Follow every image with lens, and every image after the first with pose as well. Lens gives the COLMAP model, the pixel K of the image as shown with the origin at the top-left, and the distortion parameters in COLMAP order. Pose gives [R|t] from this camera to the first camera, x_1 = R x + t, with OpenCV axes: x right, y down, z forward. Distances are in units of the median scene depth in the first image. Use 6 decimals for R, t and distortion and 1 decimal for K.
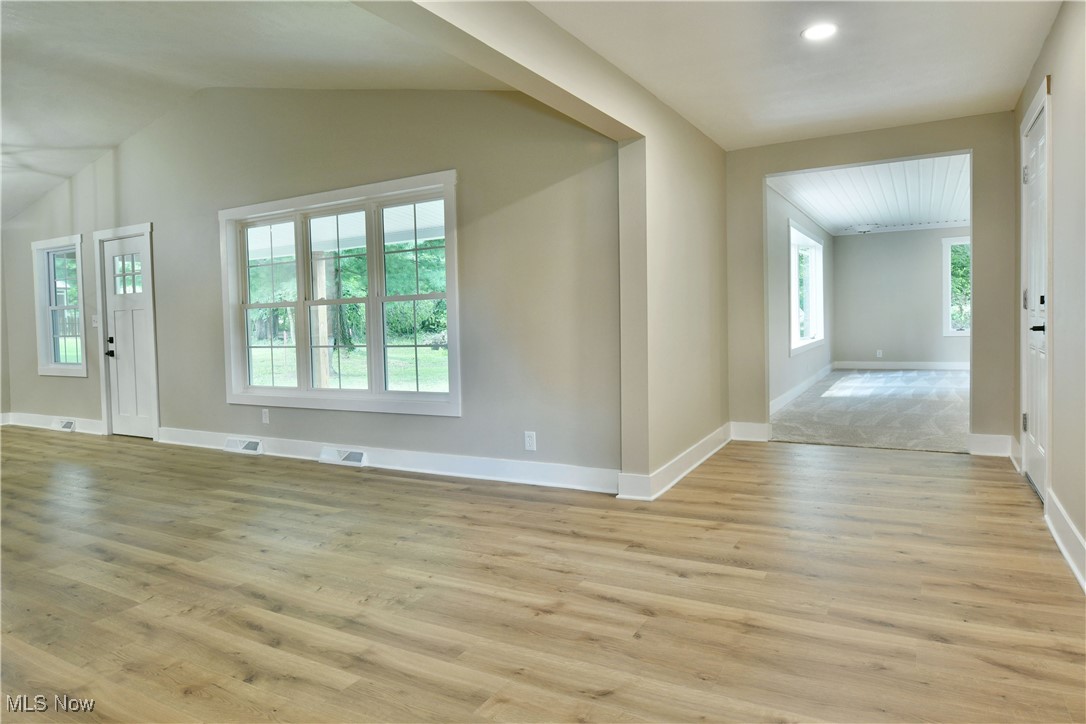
lens RADIAL K [[664.7, 0, 544.0], [0, 664.7, 334.4], [0, 0, 1]] dist [-0.010029, -0.003894]
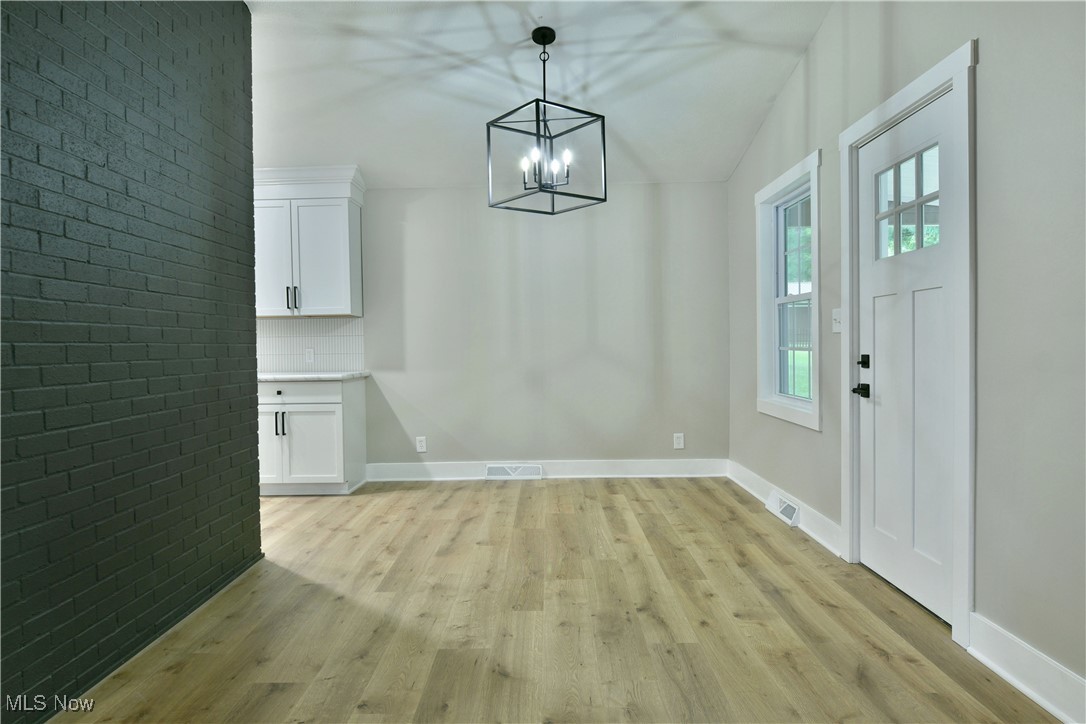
lens RADIAL K [[659.8, 0, 543.0], [0, 659.8, 362.0], [0, 0, 1]] dist [-0.015915, -0.002226]
pose [[0.484621, 0.045111, -0.873560, -0.362494], [-0.023455, 0.998980, 0.038576, -0.003504], [0.874410, 0.001795, 0.485185, 0.580180]]
